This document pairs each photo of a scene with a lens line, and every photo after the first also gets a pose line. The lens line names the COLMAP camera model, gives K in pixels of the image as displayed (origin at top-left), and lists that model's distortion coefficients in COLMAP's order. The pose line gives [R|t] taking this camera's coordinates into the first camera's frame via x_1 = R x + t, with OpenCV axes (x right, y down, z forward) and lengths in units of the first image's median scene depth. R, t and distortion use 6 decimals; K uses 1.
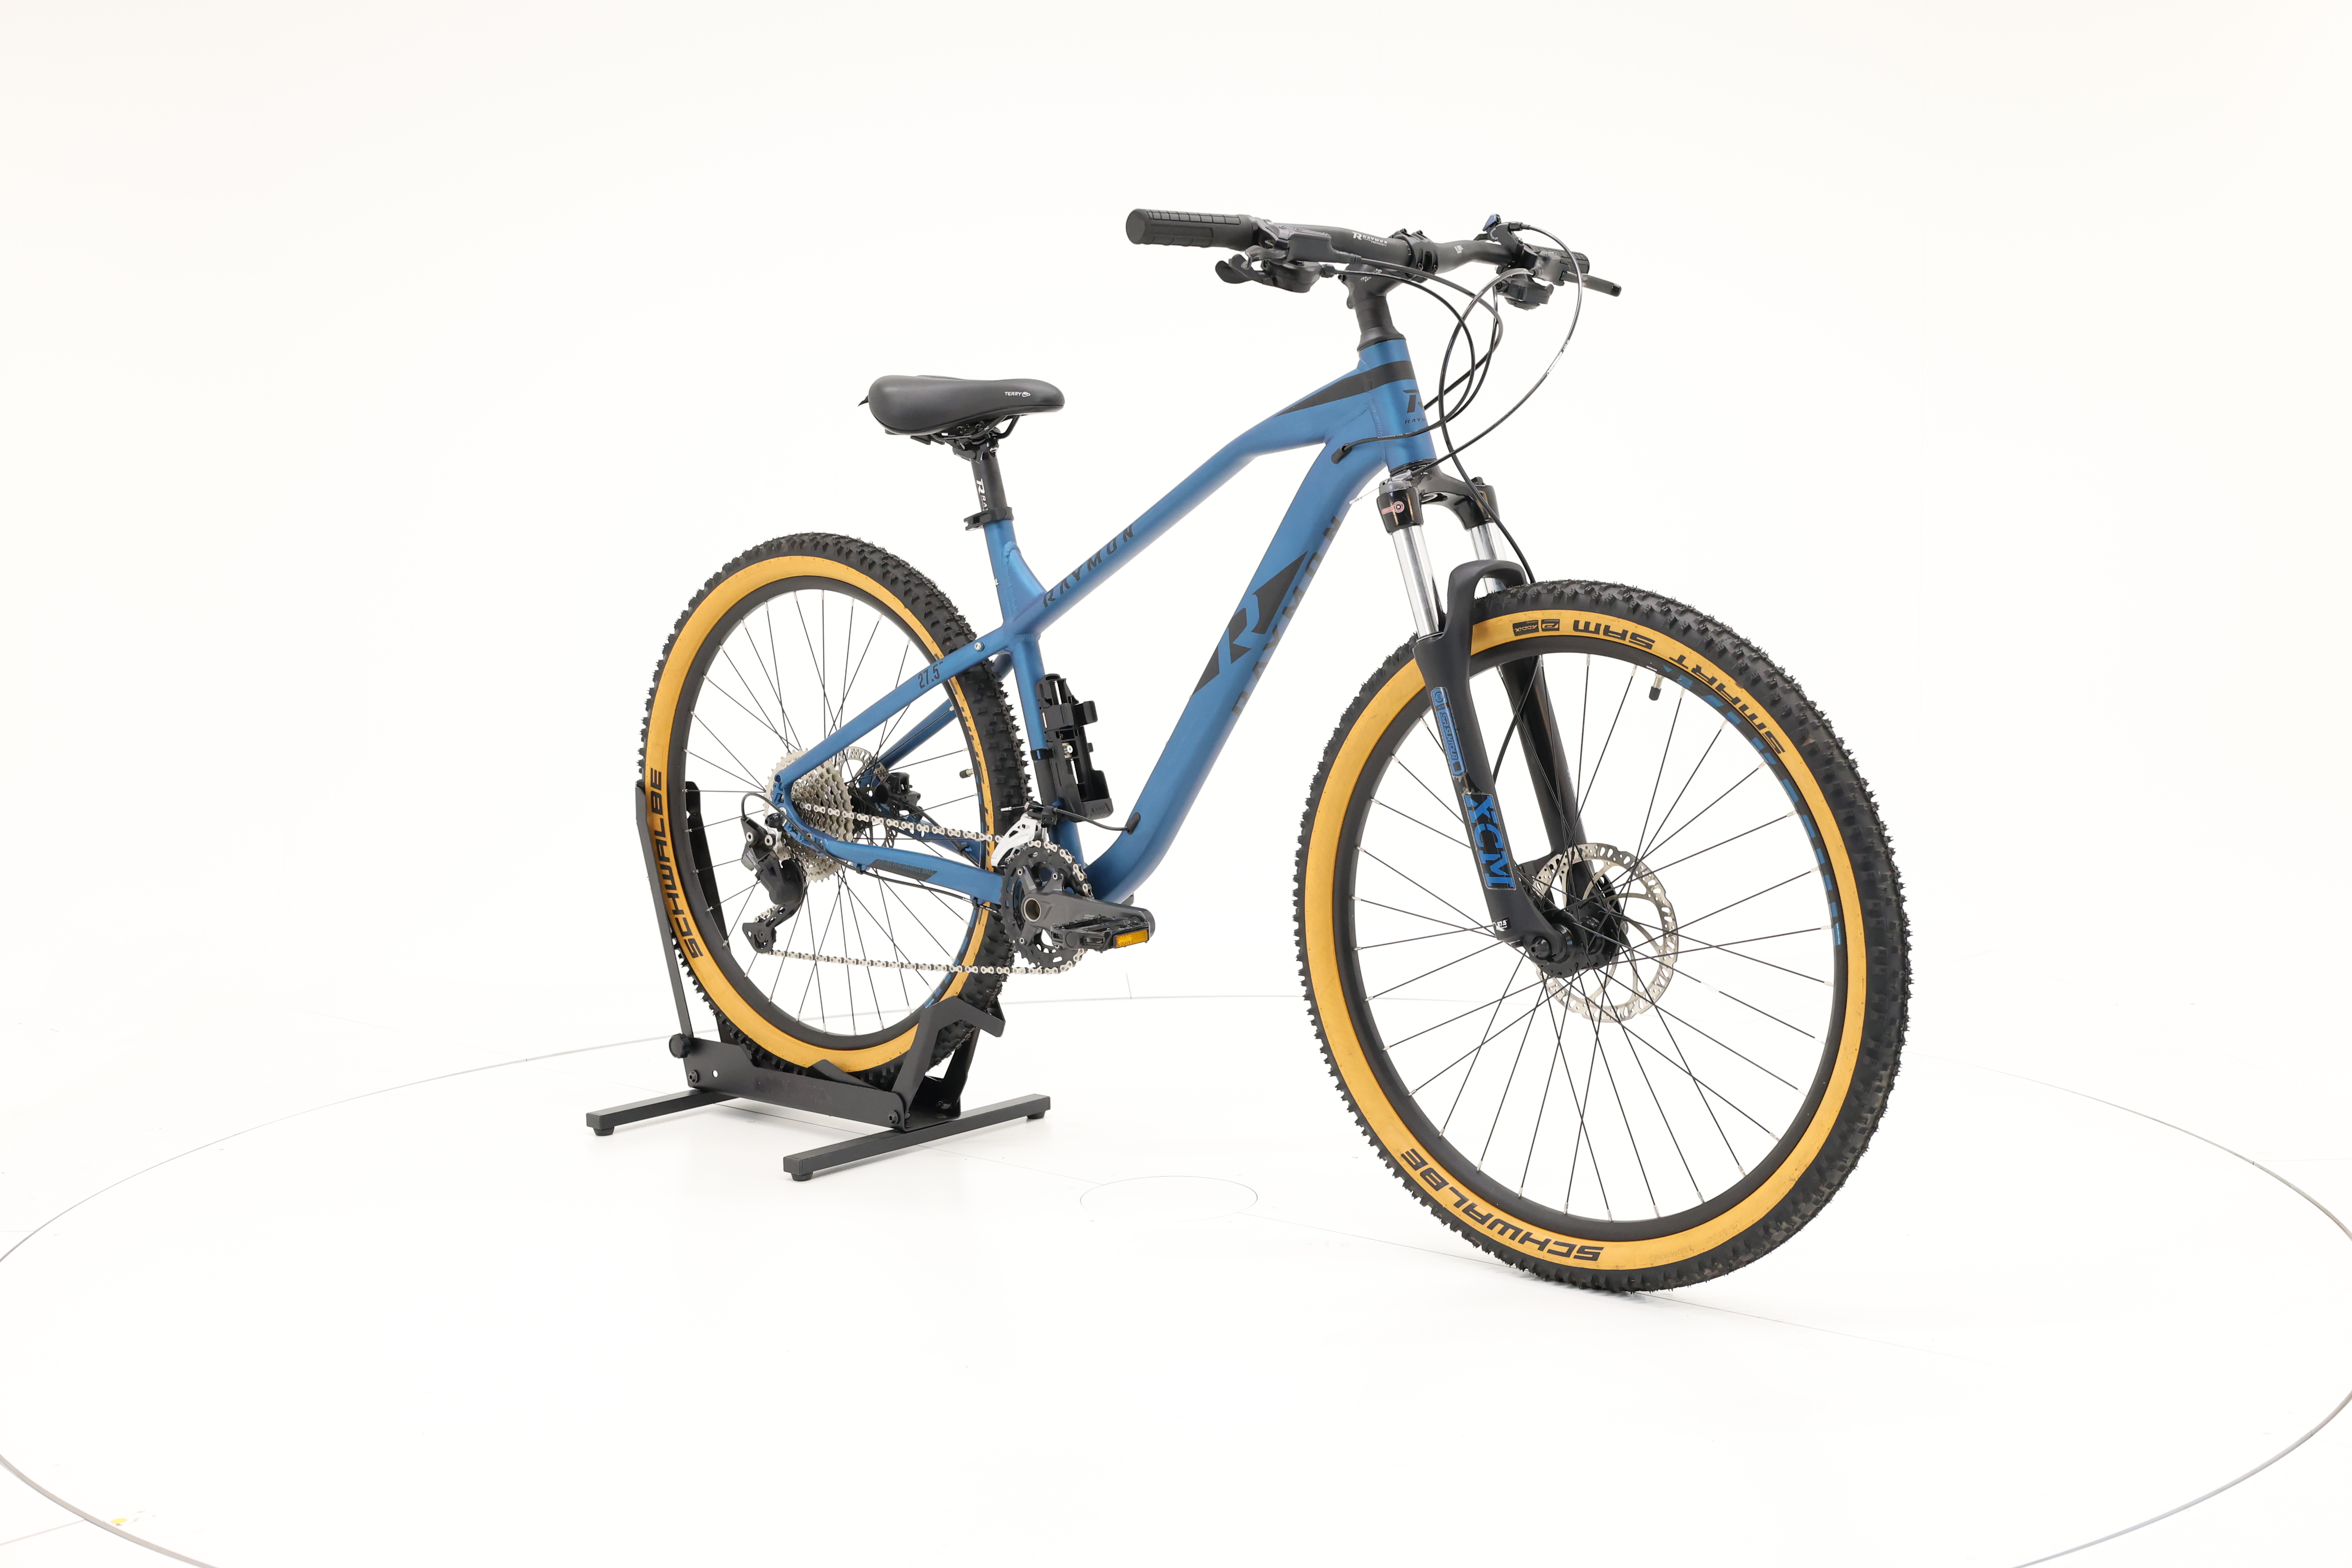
lens RADIAL K [[2647.2, 0, 1168.5], [0, 2647.2, 780.6], [0, 0, 1]] dist [-0.005032, 0.000000]
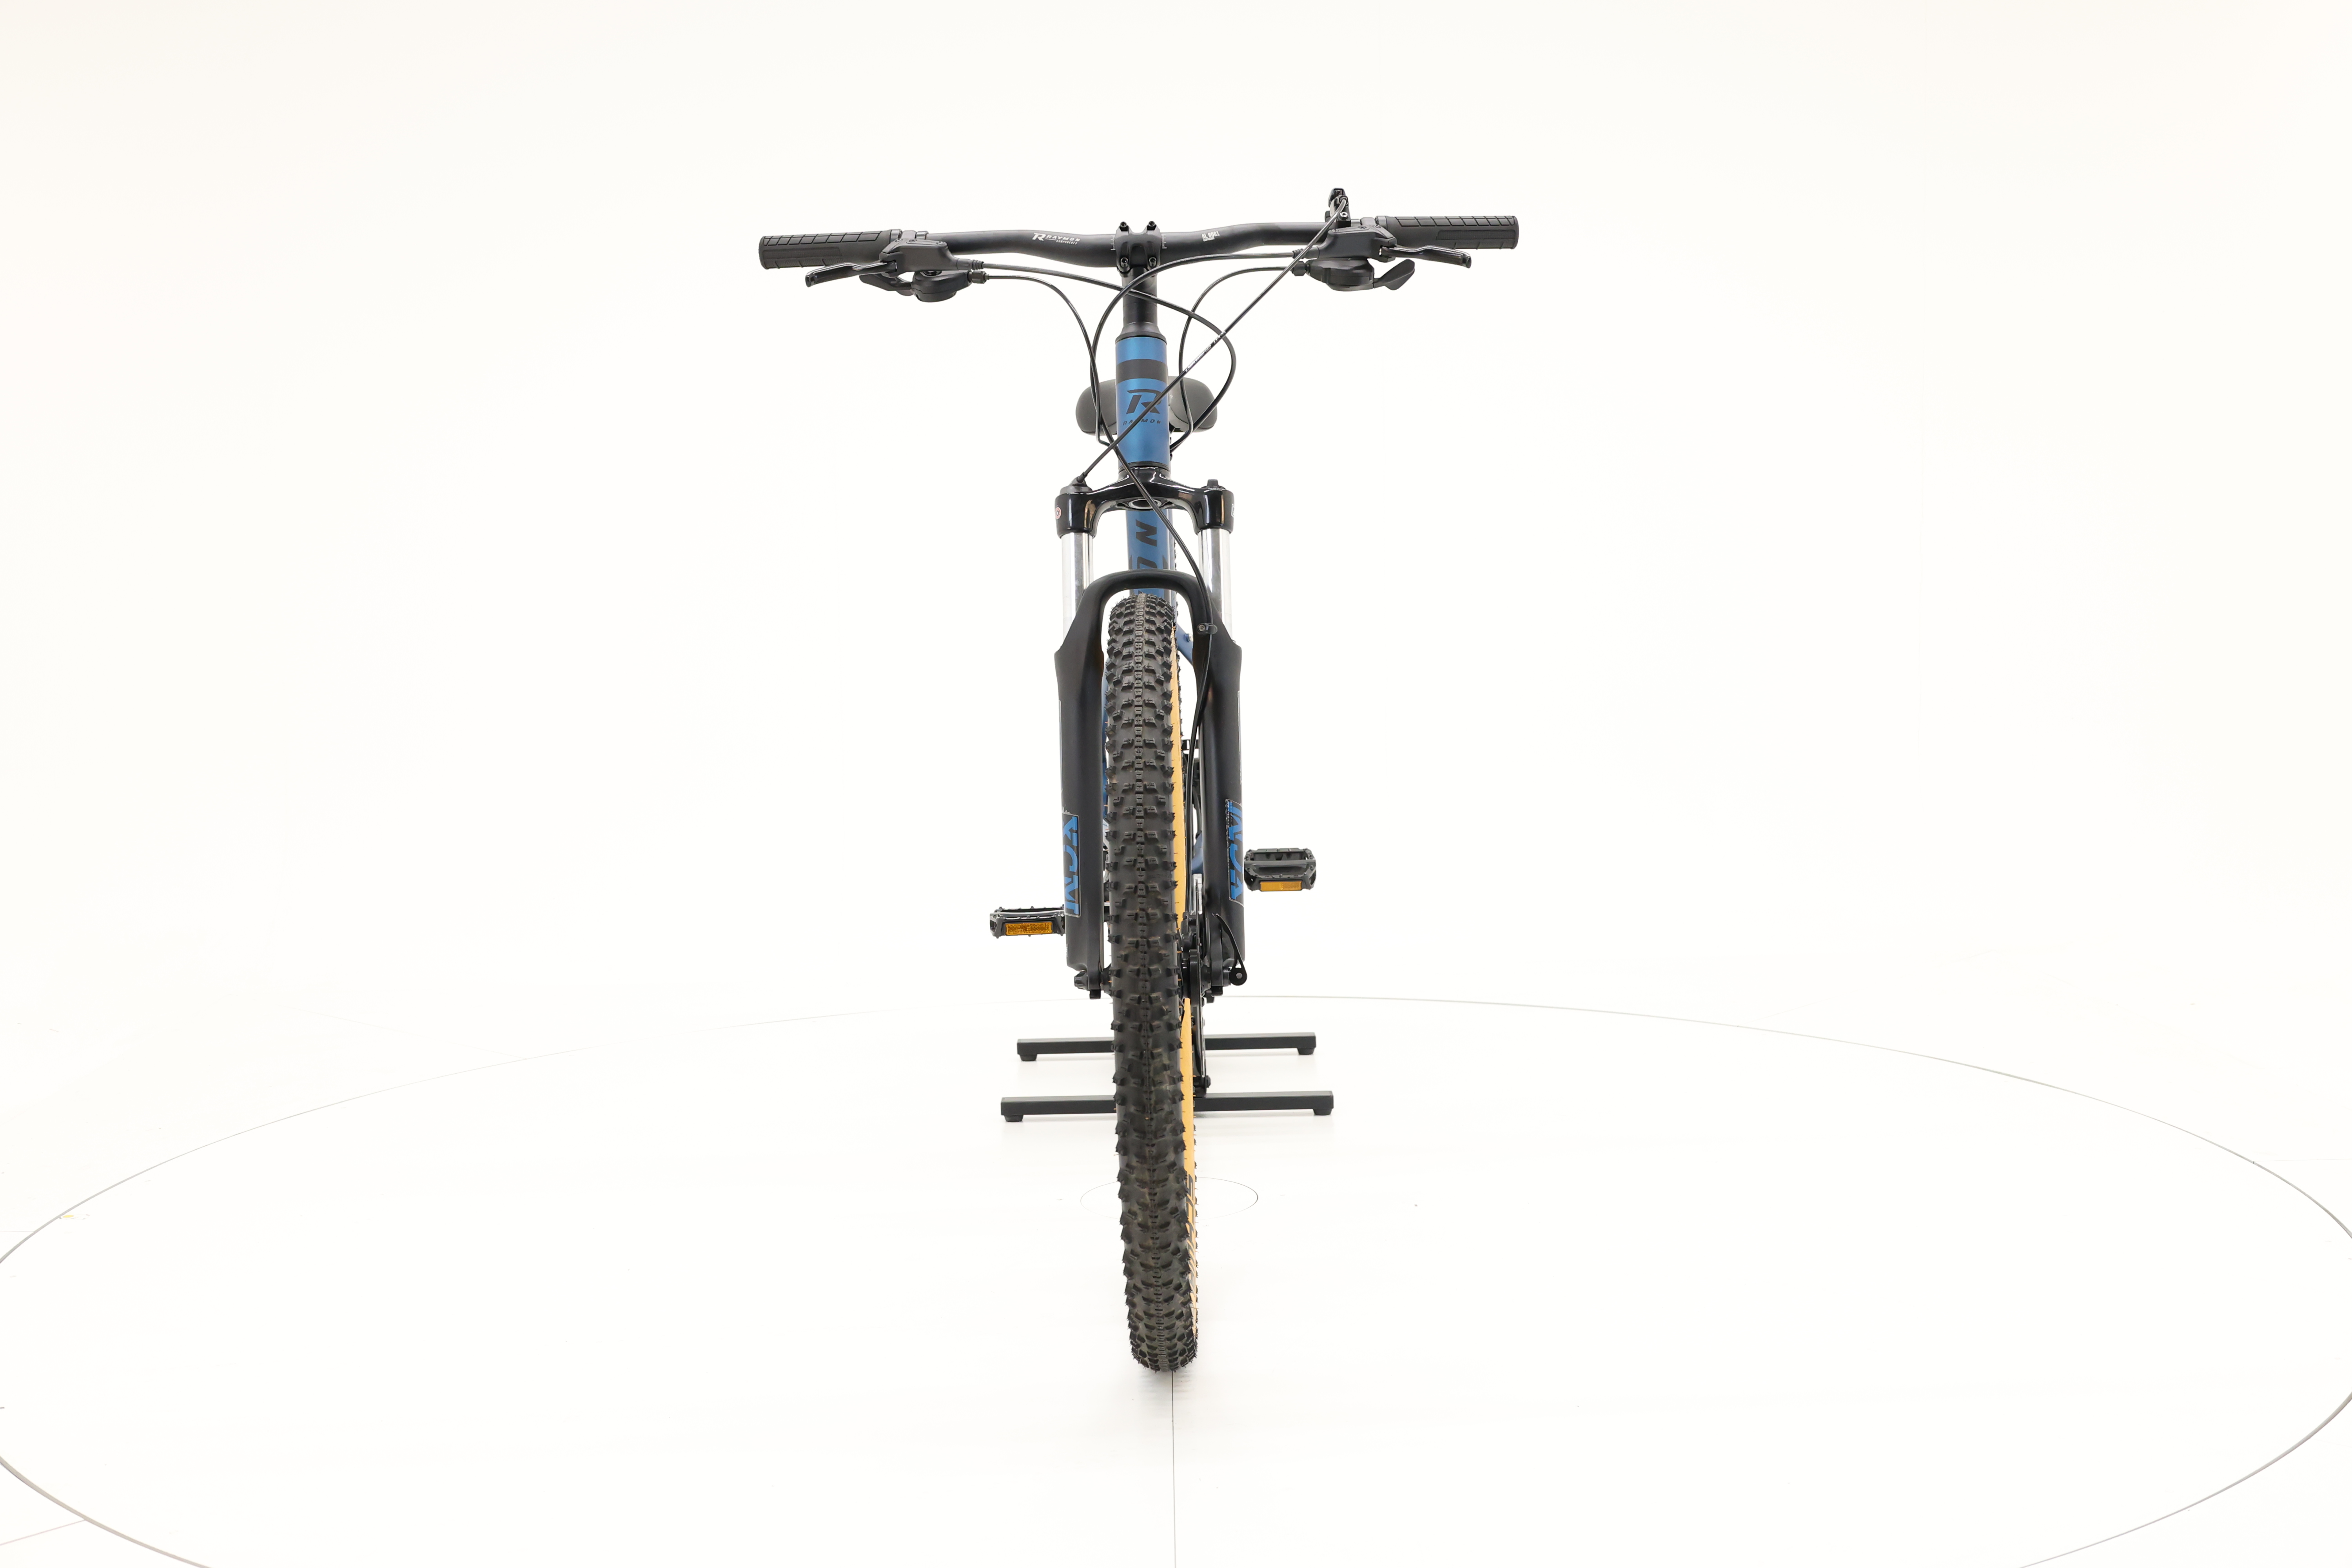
lens RADIAL K [[2647.1, 0, 1185.7], [0, 2647.1, 782.0], [0, 0, 1]] dist [0.018181, 0.000000]
pose [[0.666652, 0.081282, -0.740924, 0.803063], [-0.067393, 0.996538, 0.048686, -0.052680], [0.742316, 0.017476, 0.669822, 0.363807]]
